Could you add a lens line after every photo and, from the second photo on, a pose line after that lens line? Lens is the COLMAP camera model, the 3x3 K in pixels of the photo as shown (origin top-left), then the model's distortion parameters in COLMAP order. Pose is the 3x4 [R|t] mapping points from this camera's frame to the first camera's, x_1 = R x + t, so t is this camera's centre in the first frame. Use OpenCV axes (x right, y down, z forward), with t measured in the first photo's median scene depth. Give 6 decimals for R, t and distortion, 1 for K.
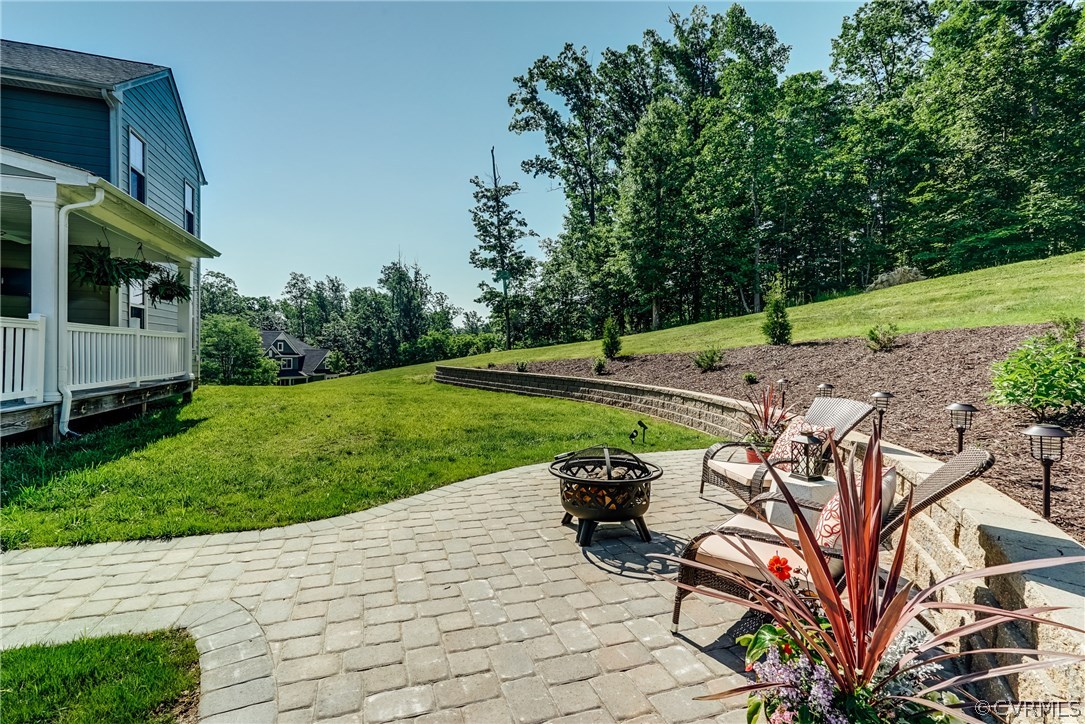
lens RADIAL K [[499.6, 0, 541.2], [0, 499.6, 357.9], [0, 0, 1]] dist [0.002389, 0.000801]
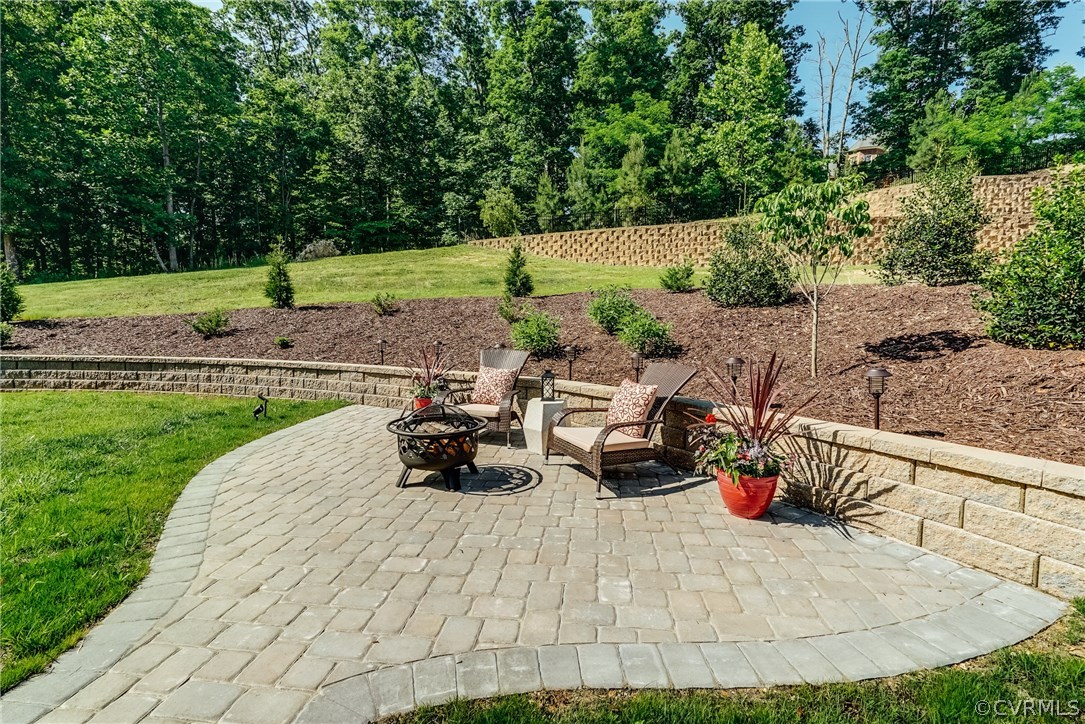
lens RADIAL K [[499.6, 0, 541.2], [0, 499.6, 357.9], [0, 0, 1]] dist [0.002389, 0.000801]
pose [[0.424719, -0.077982, 0.901960, -0.223750], [0.007378, 0.996548, 0.082686, -0.005650], [-0.905295, -0.028463, 0.423828, 0.092136]]
